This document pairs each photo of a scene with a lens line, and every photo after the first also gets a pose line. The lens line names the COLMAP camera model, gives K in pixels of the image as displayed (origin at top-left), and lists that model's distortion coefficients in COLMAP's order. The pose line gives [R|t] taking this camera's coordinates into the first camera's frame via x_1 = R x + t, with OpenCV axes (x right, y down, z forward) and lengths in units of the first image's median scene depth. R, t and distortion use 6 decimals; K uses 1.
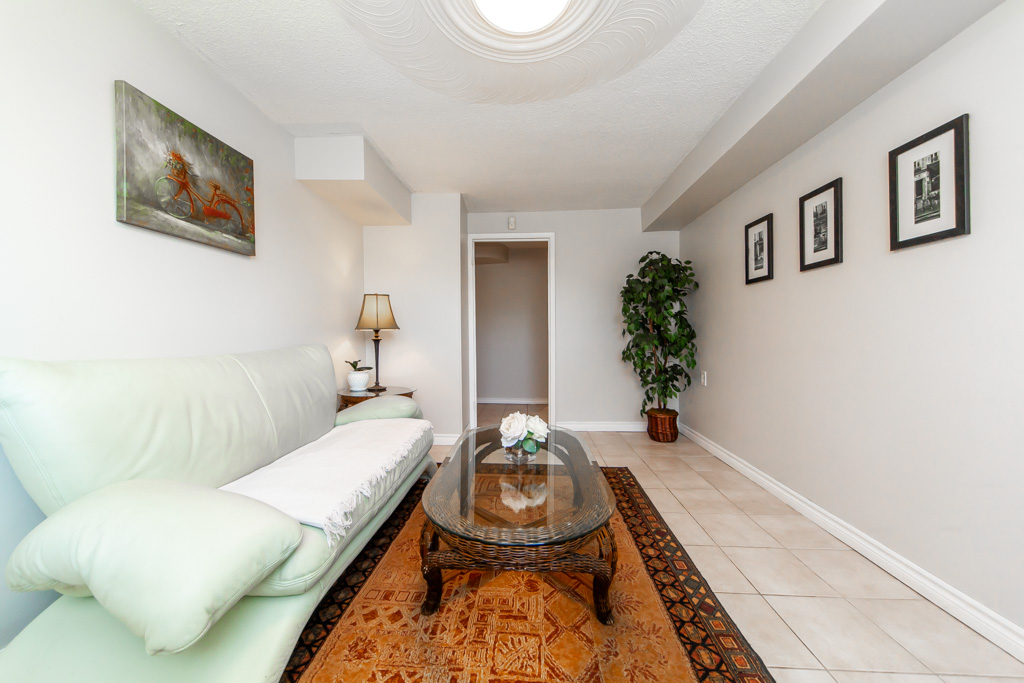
lens RADIAL K [[358.0, 0, 511.9], [0, 358.0, 336.4], [0, 0, 1]] dist [0.004006, -0.000593]
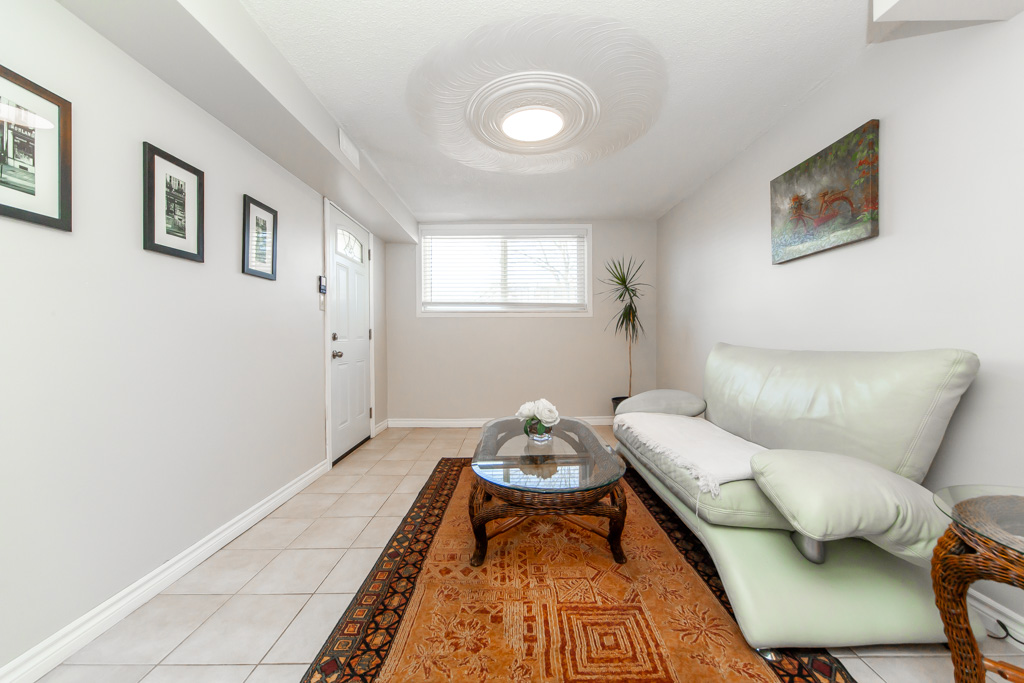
lens RADIAL K [[358.0, 0, 514.6], [0, 358.0, 341.2], [0, 0, 1]] dist [0.004006, -0.000593]
pose [[-0.998221, 0.011256, -0.058549, 0.159806], [0.010185, 0.999776, 0.018558, -0.009954], [0.058744, 0.017929, -0.998112, 1.980805]]
